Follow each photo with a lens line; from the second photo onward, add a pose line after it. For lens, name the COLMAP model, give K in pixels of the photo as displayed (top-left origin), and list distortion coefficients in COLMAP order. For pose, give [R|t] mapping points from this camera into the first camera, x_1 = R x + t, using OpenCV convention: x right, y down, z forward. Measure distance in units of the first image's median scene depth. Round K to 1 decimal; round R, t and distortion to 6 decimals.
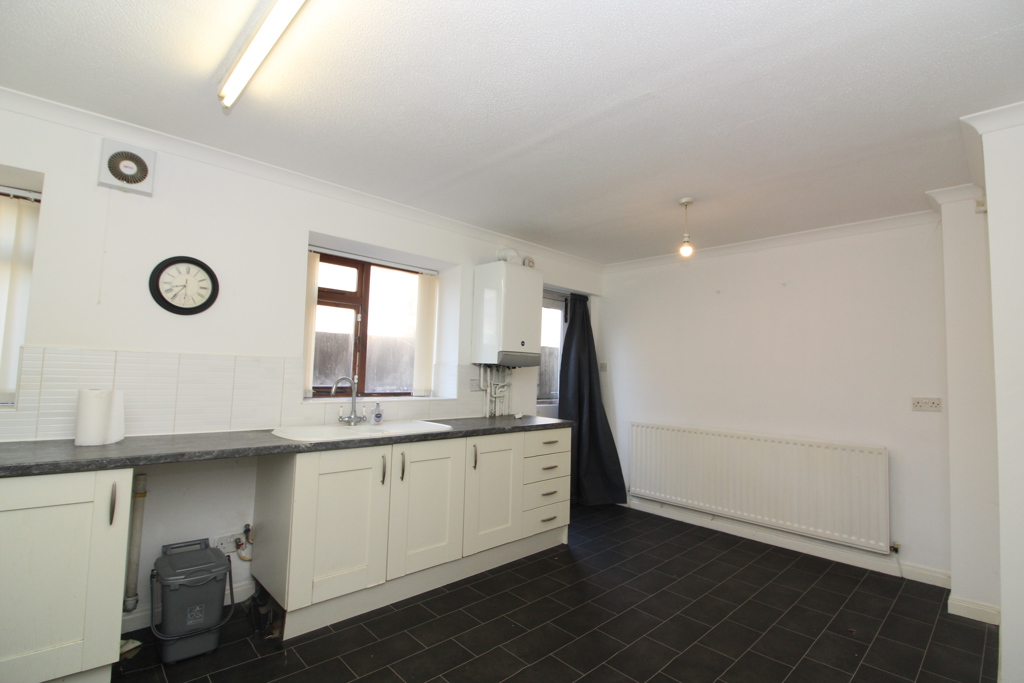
lens RADIAL K [[477.1, 0, 518.8], [0, 477.1, 341.0], [0, 0, 1]] dist [-0.005692, -0.002465]
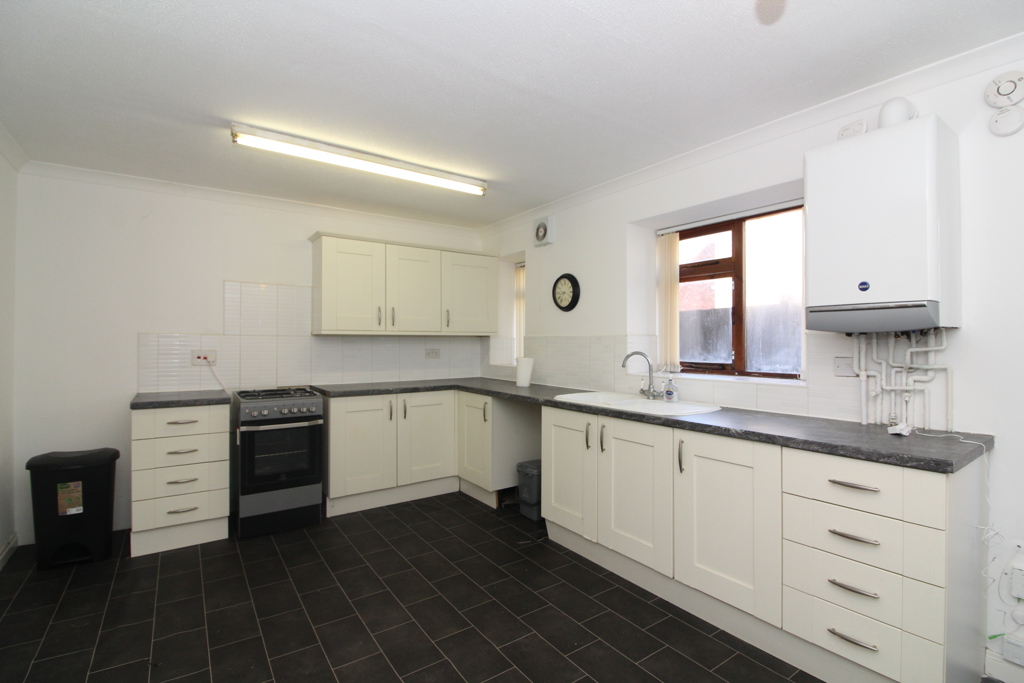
lens RADIAL K [[477.1, 0, 518.1], [0, 477.1, 339.7], [0, 0, 1]] dist [-0.005692, -0.002465]
pose [[-0.142949, -0.033578, -0.989160, 0.593455], [0.059538, 0.997323, -0.042459, 0.064941], [0.987938, -0.064962, -0.140567, 0.734065]]
